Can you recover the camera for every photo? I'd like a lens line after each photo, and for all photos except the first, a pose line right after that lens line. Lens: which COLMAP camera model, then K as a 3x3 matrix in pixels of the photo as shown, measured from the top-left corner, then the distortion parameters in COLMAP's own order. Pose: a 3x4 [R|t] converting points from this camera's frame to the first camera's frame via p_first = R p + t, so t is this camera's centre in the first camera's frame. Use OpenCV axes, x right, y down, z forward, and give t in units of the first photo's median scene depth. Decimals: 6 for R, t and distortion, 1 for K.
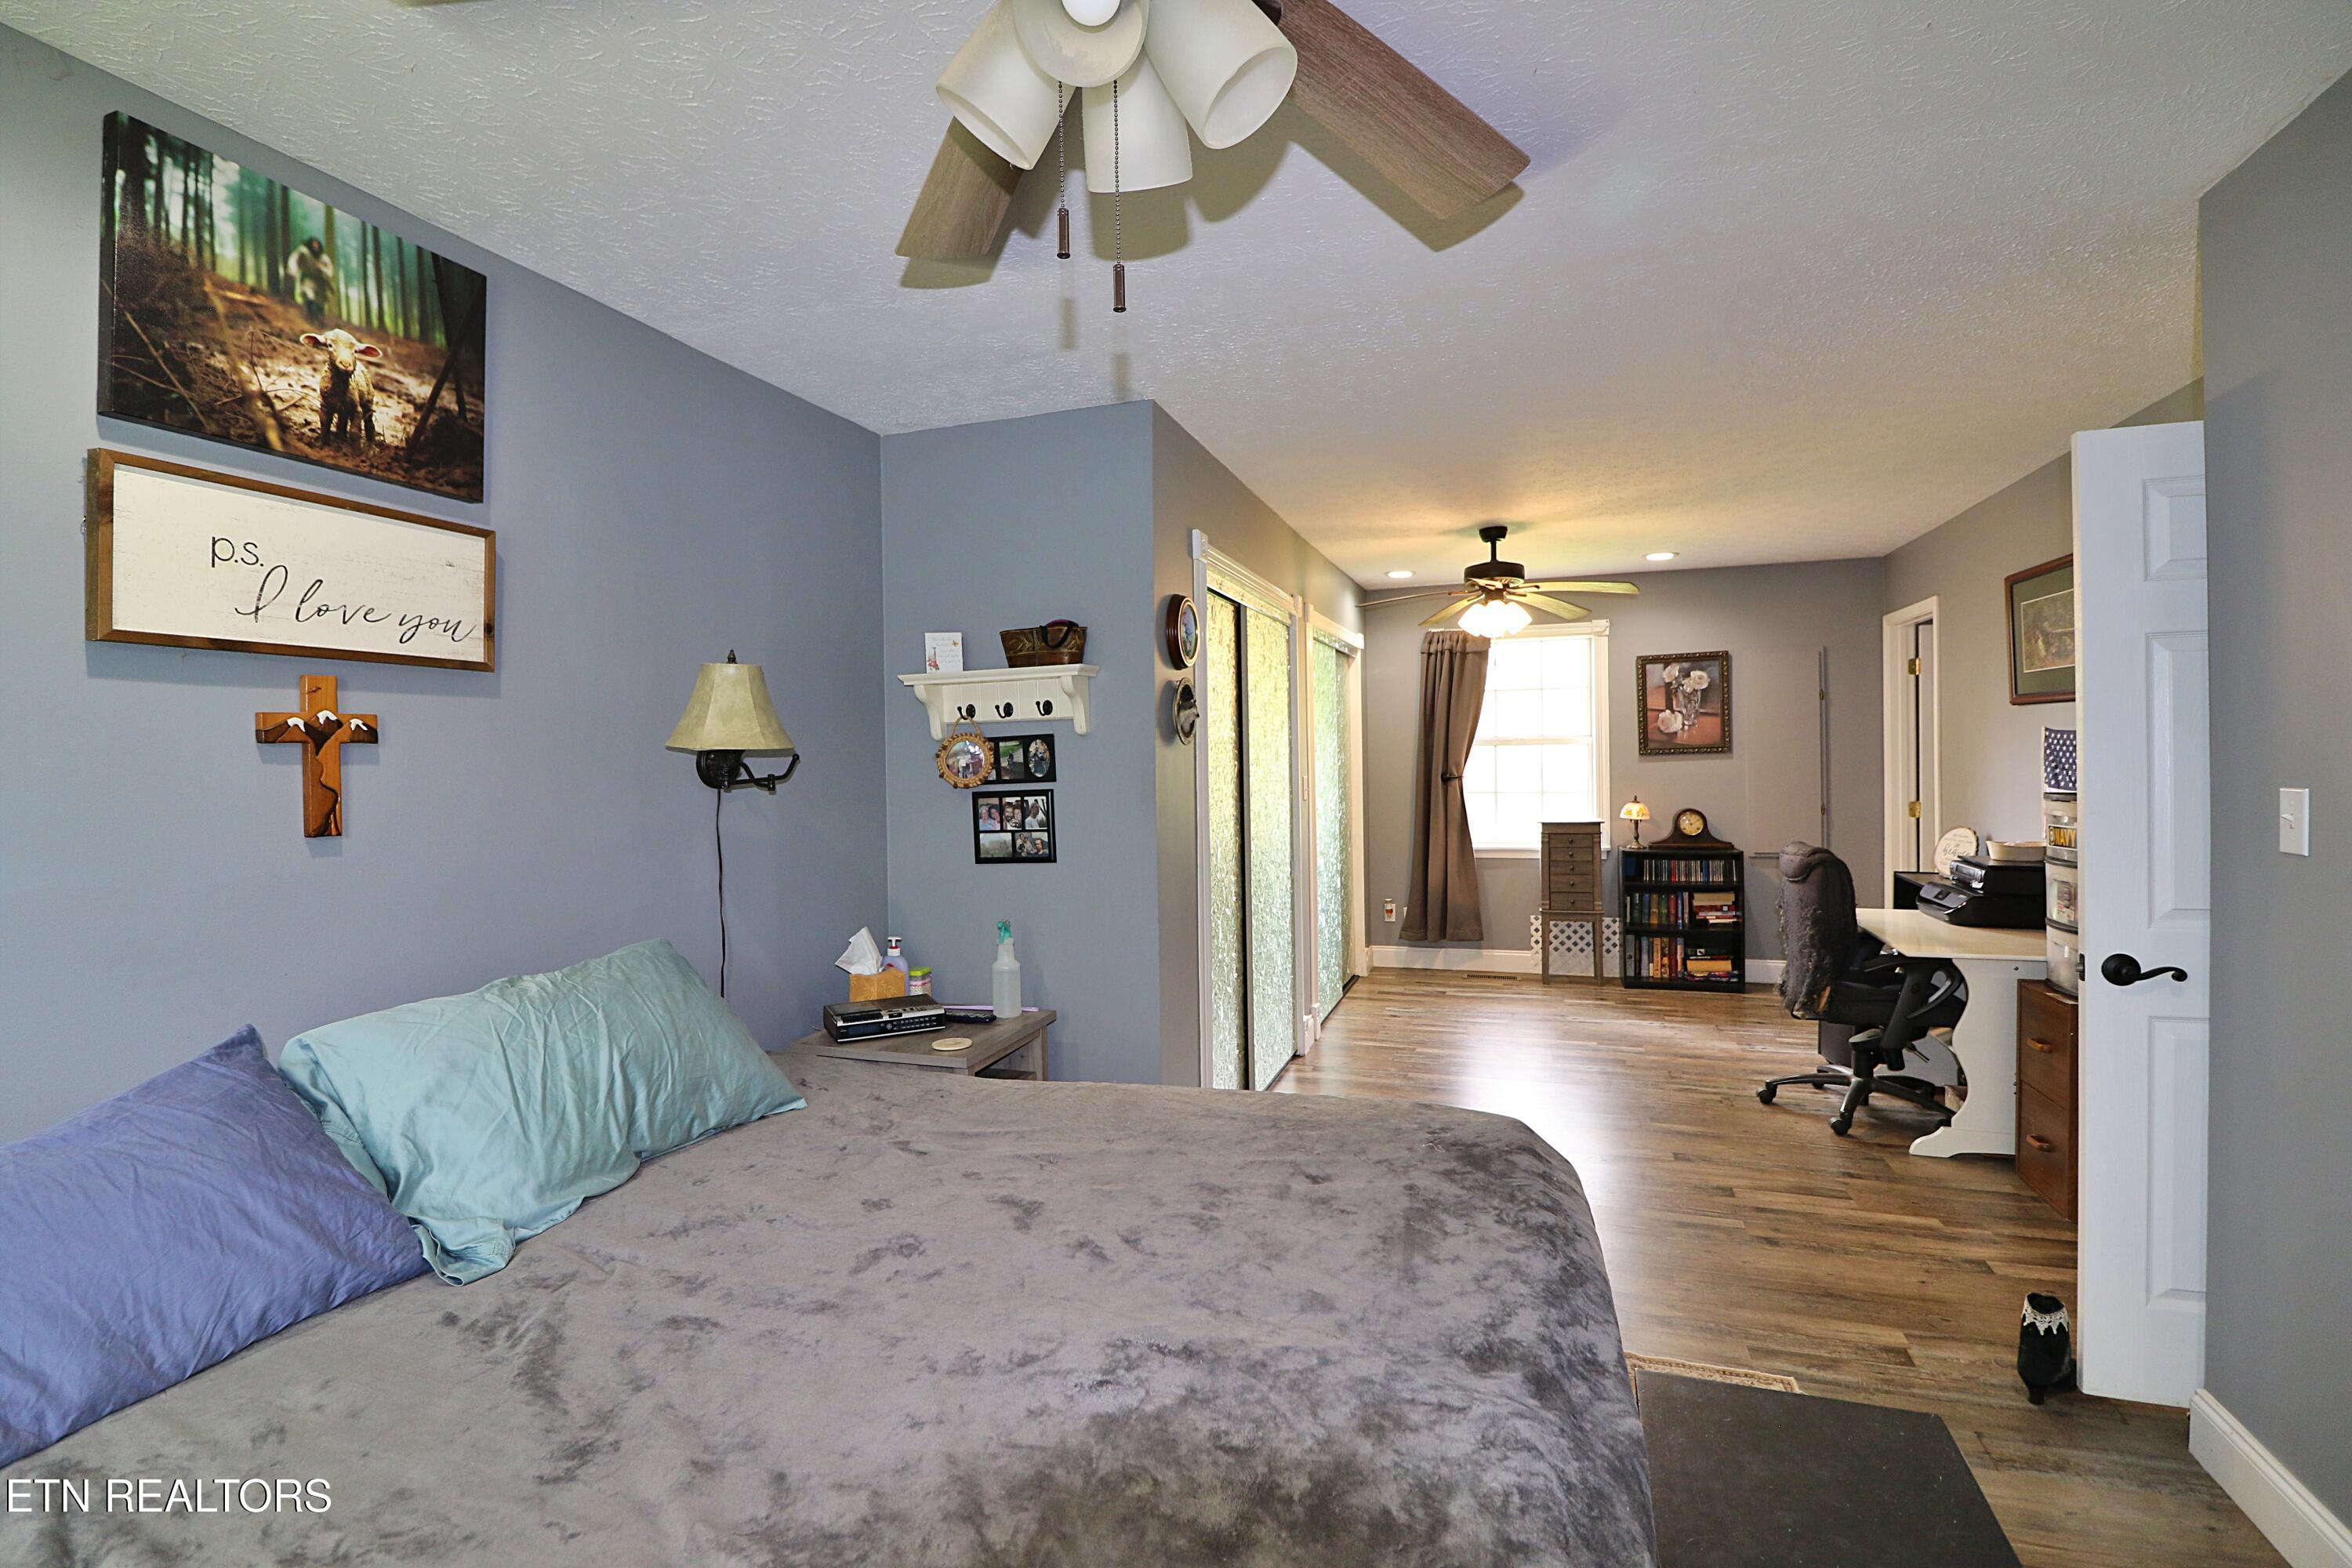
lens RADIAL K [[1078.6, 0, 1176.2], [0, 1078.6, 762.4], [0, 0, 1]] dist [0.001371, -0.013761]
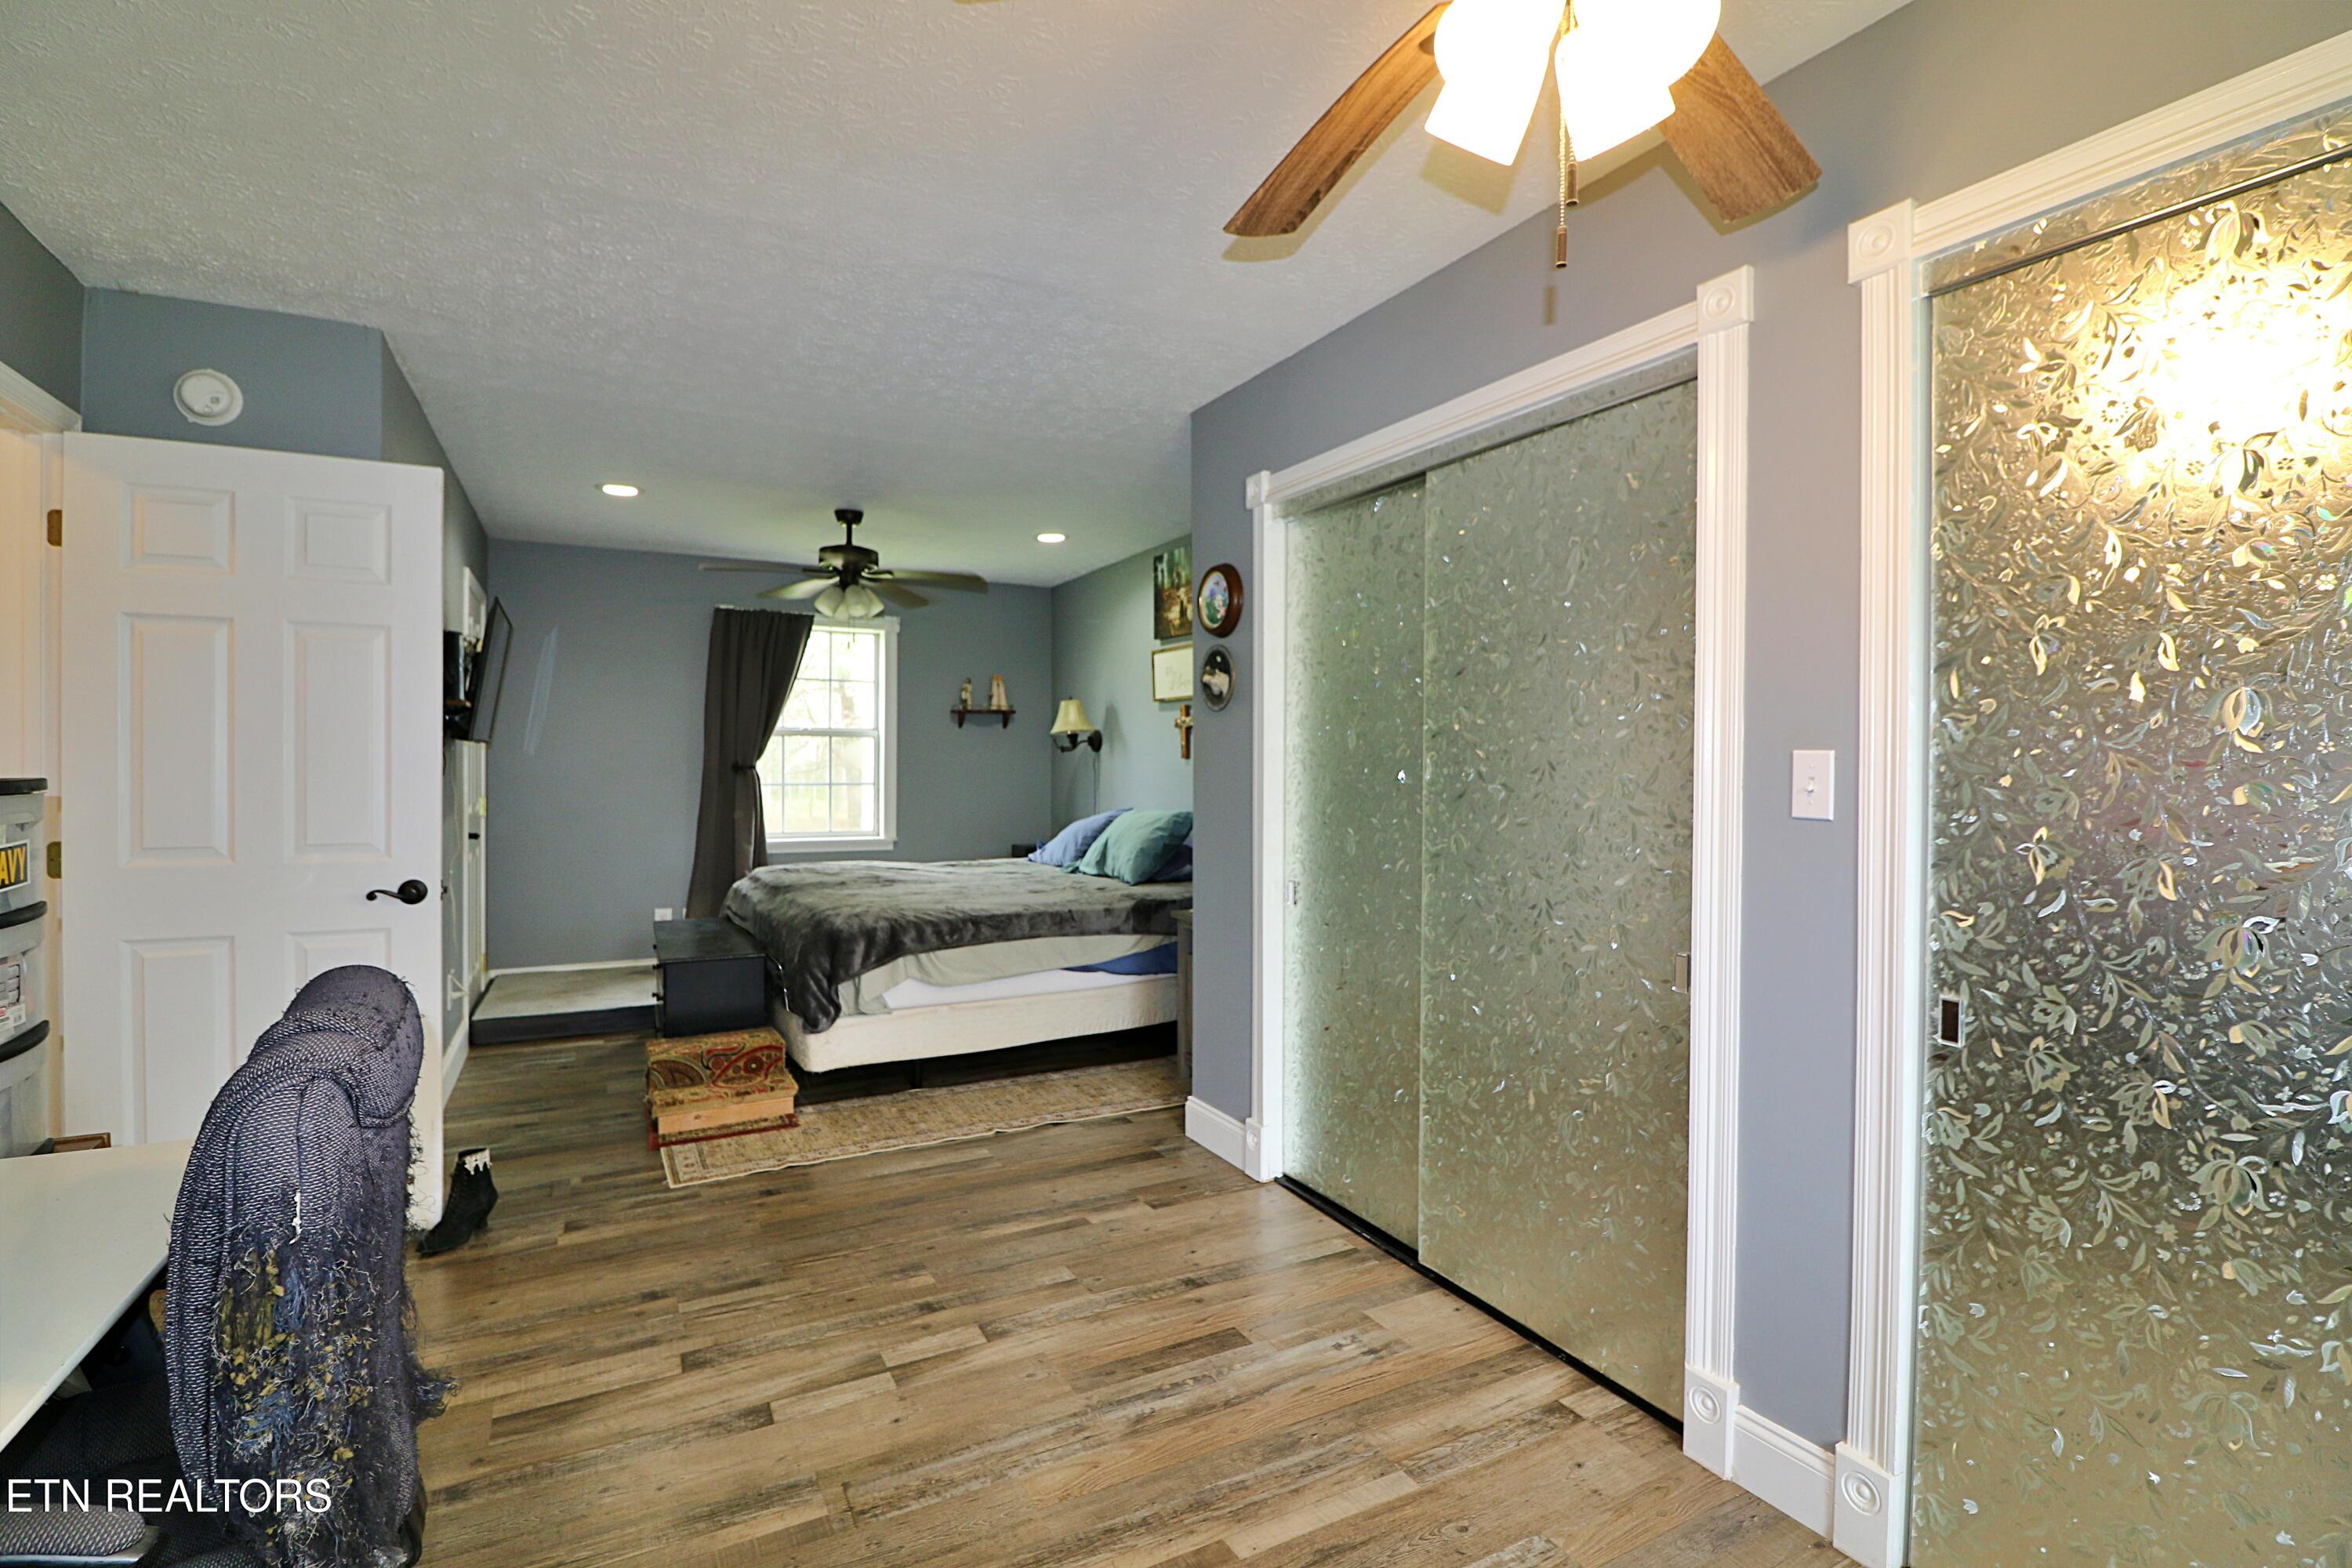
lens RADIAL K [[1078.6, 0, 1176.2], [0, 1078.6, 762.4], [0, 0, 1]] dist [0.001371, -0.013761]
pose [[-0.685521, 0.016266, -0.727871, 1.218555], [0.006175, 0.999844, 0.016528, 0.027878], [0.728026, 0.006836, -0.685515, 2.598938]]
